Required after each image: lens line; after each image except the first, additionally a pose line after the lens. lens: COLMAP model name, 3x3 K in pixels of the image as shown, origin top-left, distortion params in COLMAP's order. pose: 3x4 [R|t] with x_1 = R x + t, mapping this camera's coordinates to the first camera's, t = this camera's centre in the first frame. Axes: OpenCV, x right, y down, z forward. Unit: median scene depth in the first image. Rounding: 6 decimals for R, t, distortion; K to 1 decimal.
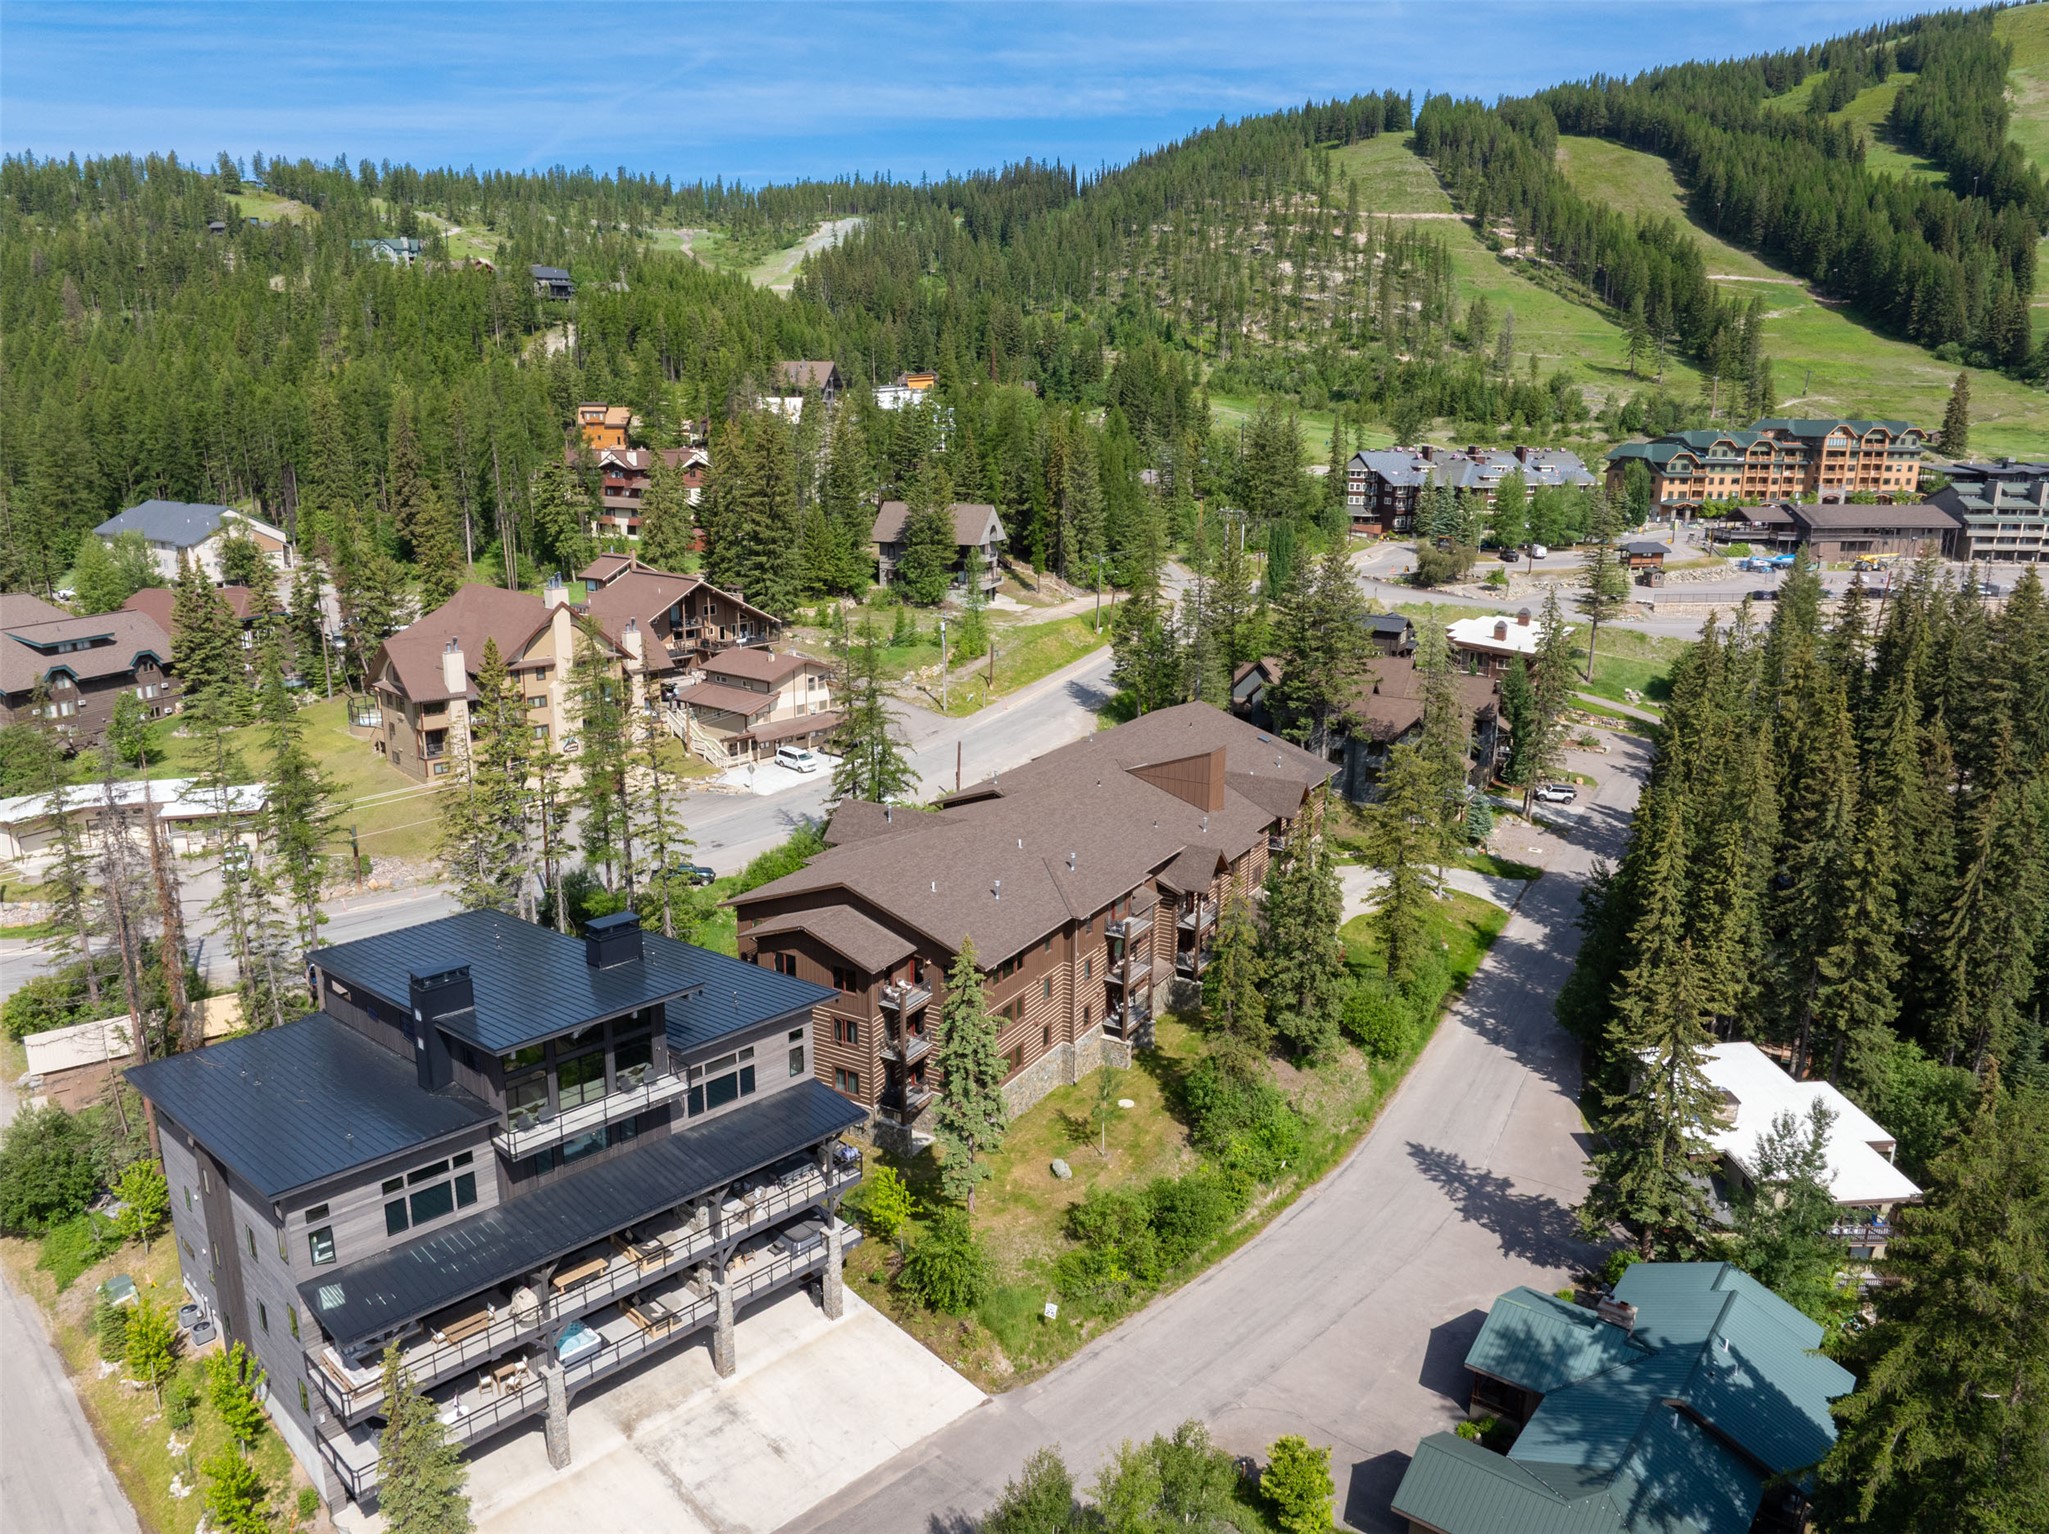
lens RADIAL K [[1474.7, 0, 1046.4], [0, 1474.7, 765.7], [0, 0, 1]] dist [-0.046882, 0.018124]
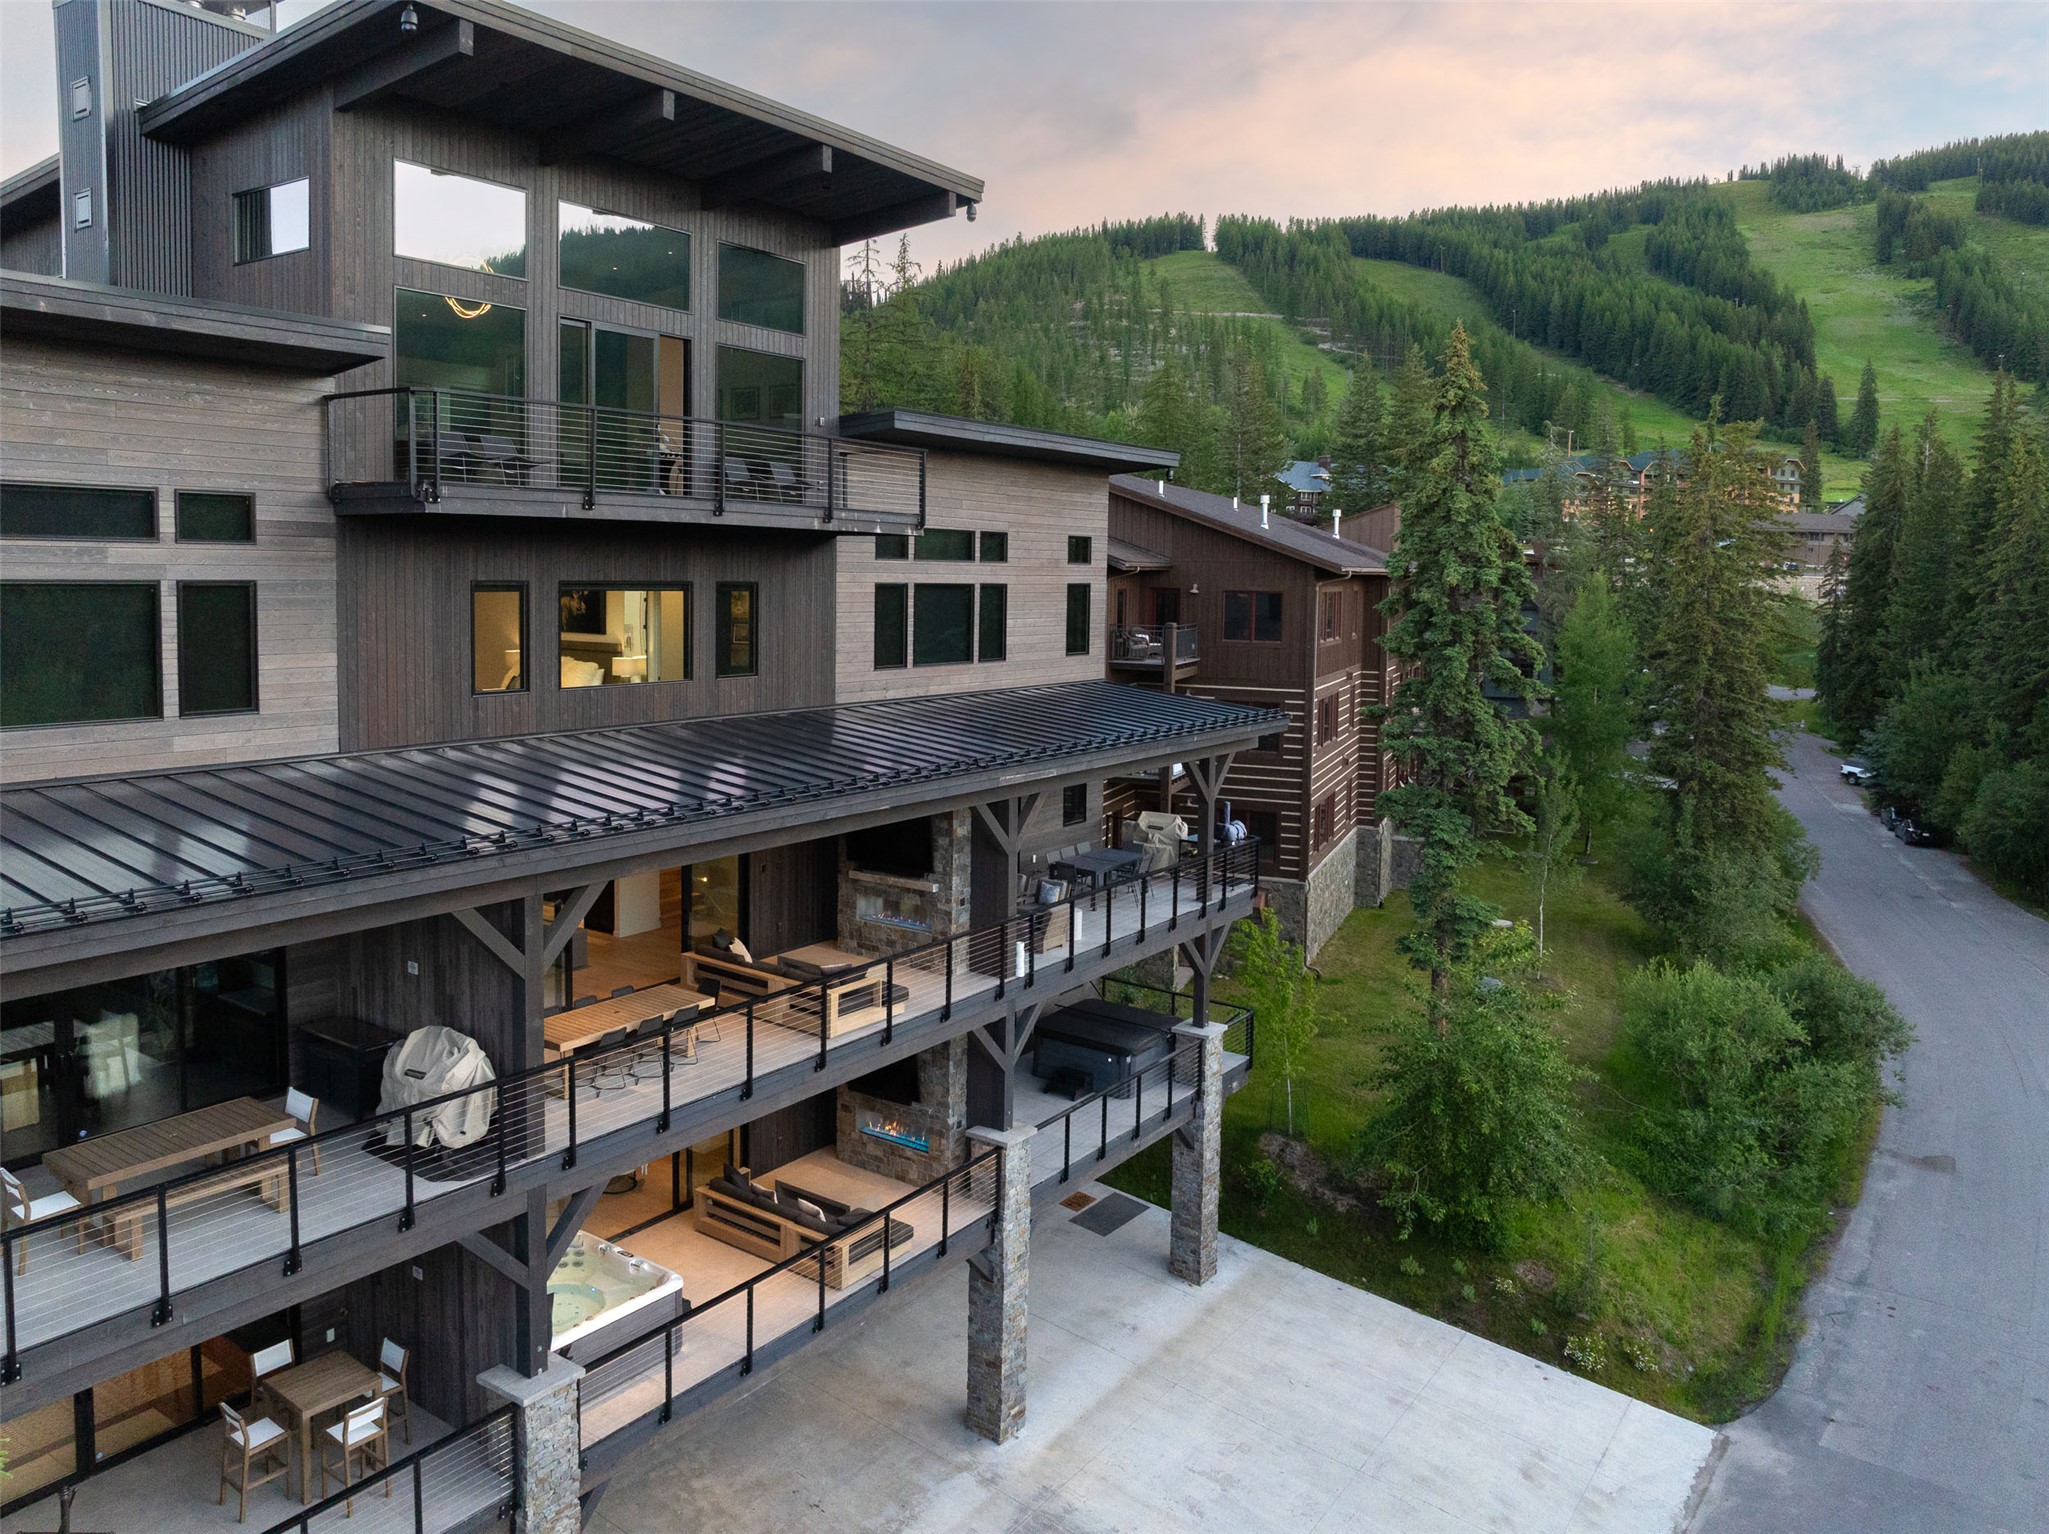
lens RADIAL K [[1474.7, 0, 995.6], [0, 1474.7, 690.6], [0, 0, 1]] dist [-0.046882, 0.018124]
pose [[0.992496, -0.001735, 0.122267, -0.249475], [0.020882, 0.987616, -0.155493, 0.290999], [-0.120483, 0.156879, 0.980241, 0.624407]]
